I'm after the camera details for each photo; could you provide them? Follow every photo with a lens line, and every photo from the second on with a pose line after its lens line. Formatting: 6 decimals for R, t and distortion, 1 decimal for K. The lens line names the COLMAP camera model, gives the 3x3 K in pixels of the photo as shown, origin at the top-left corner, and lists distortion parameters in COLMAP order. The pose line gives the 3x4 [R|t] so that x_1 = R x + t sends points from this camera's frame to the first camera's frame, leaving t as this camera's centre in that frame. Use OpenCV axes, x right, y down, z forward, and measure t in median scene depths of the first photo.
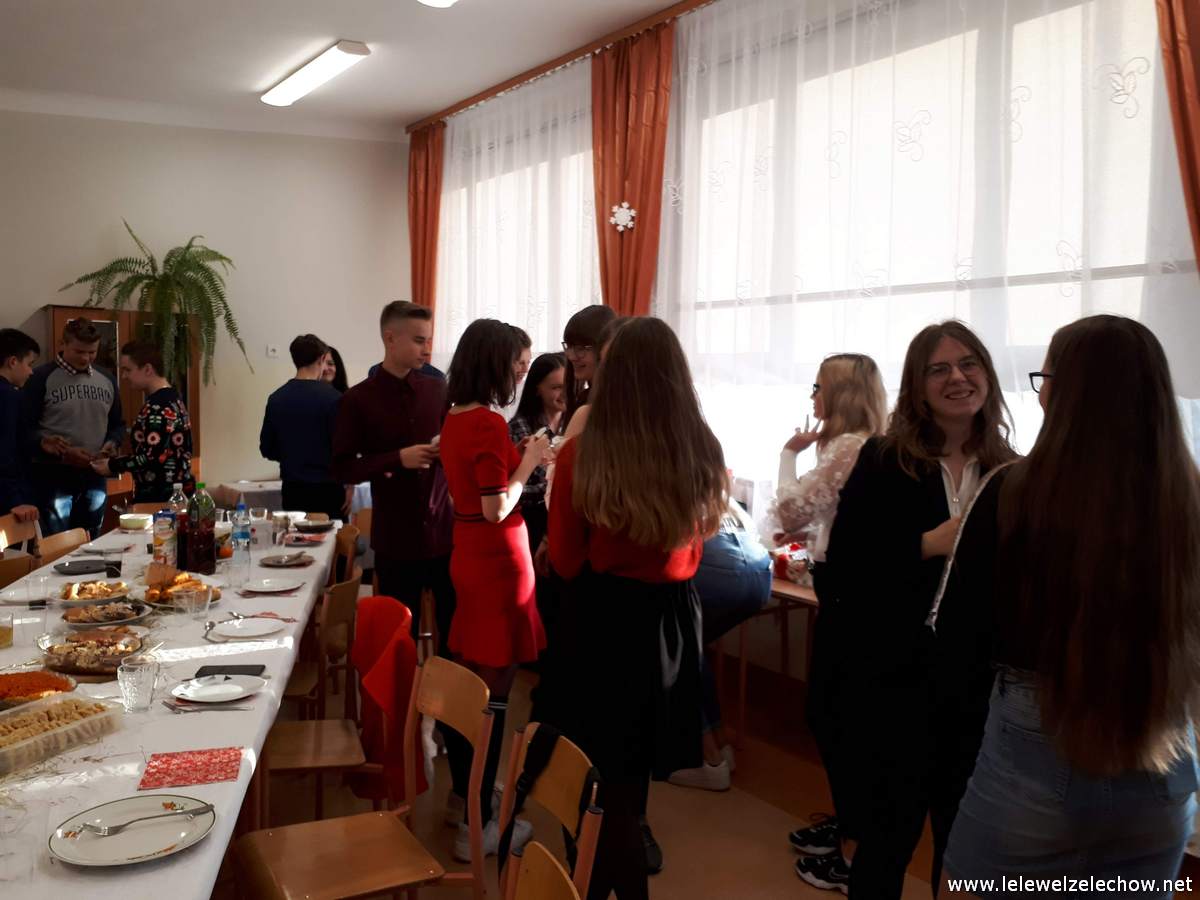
lens RADIAL K [[985.0, 0, 597.1], [0, 985.0, 431.6], [0, 0, 1]] dist [0.030783, 0.001405]
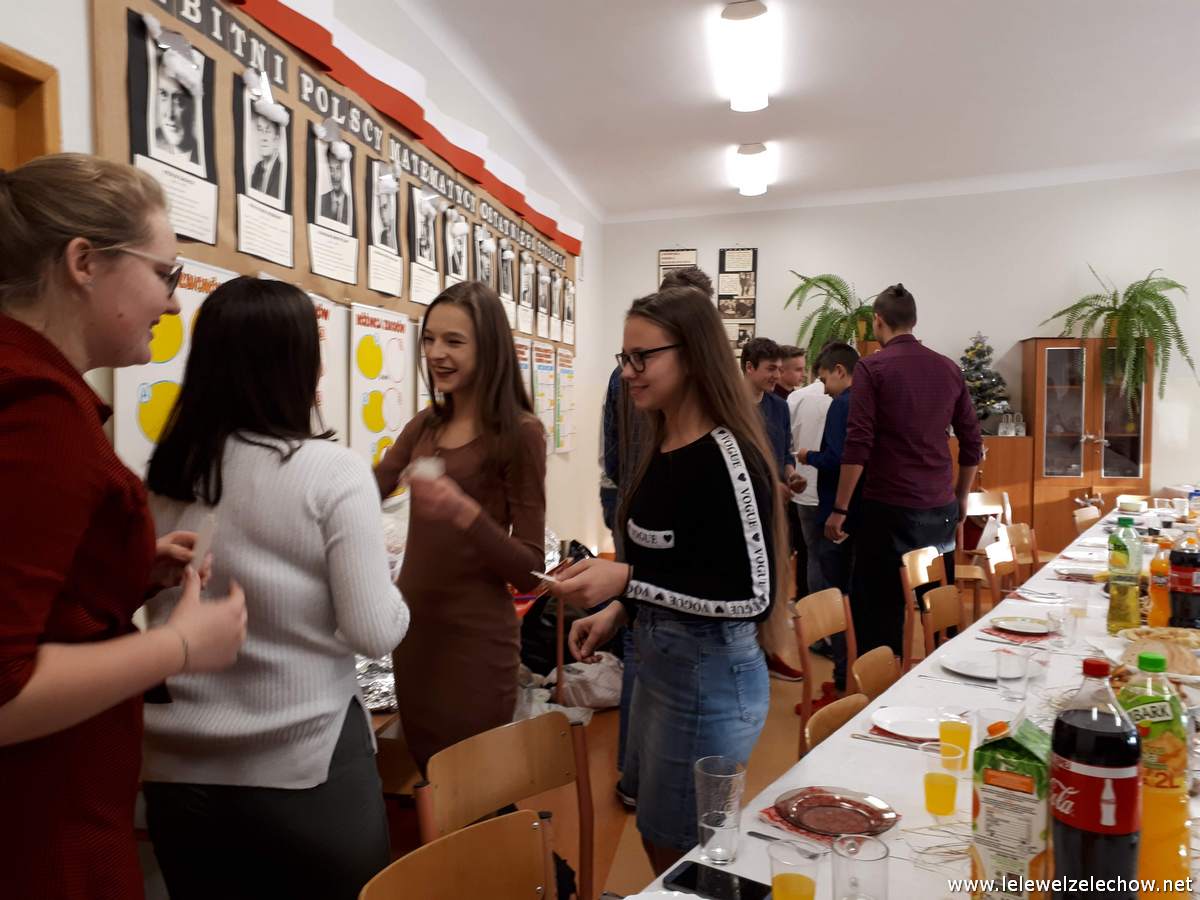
lens RADIAL K [[964.6, 0, 591.9], [0, 964.6, 442.8], [0, 0, 1]] dist [0.046750, -0.058575]
pose [[0.706157, 0.009670, -0.707989, -0.074612], [-0.016850, 0.999853, -0.003150, 0.024566], [0.707855, 0.014154, 0.706216, -0.326832]]
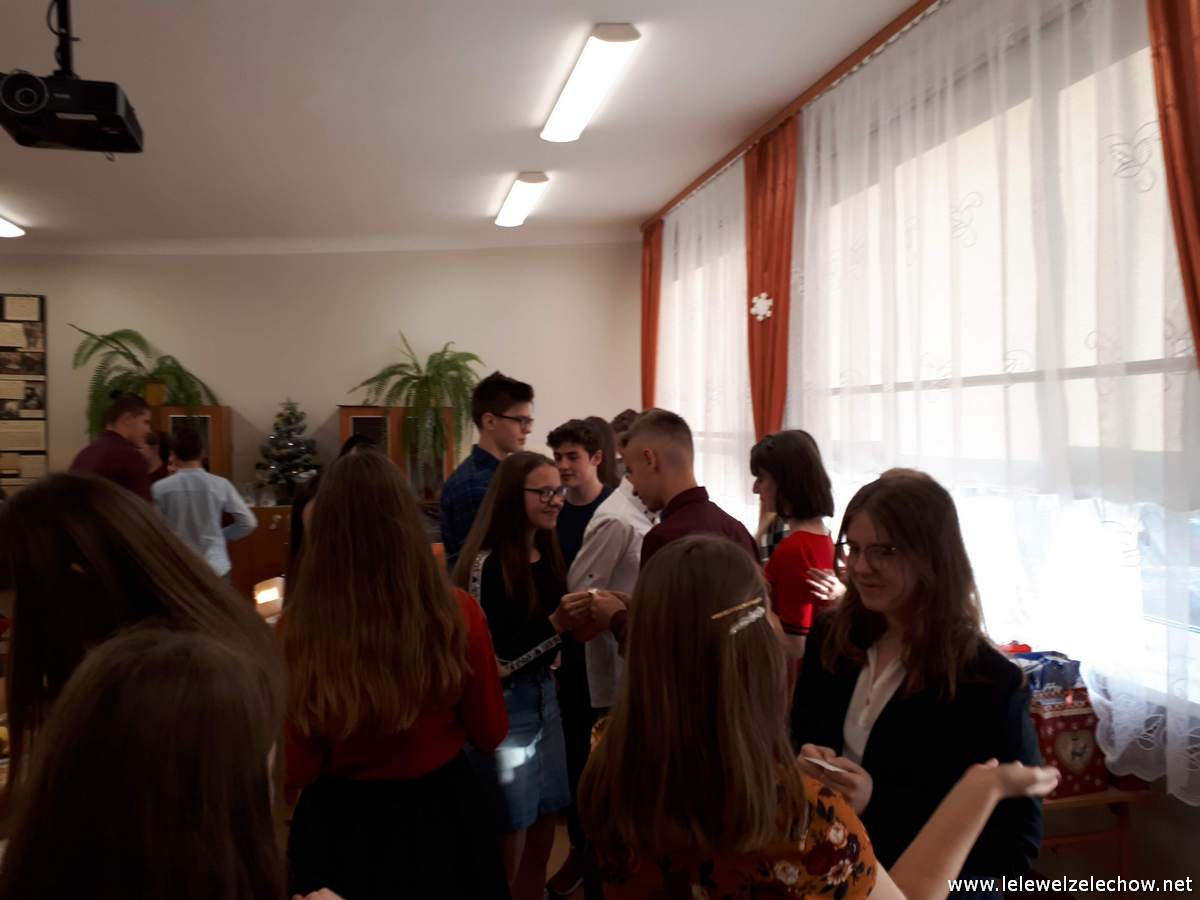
lens RADIAL K [[961.9, 0, 602.2], [0, 961.9, 430.4], [0, 0, 1]] dist [0.053817, -0.017864]
pose [[0.912840, -0.018248, -0.407910, 0.285646], [-0.002134, 0.998774, -0.049457, -0.041306], [0.408312, 0.046017, 0.911682, 0.029525]]
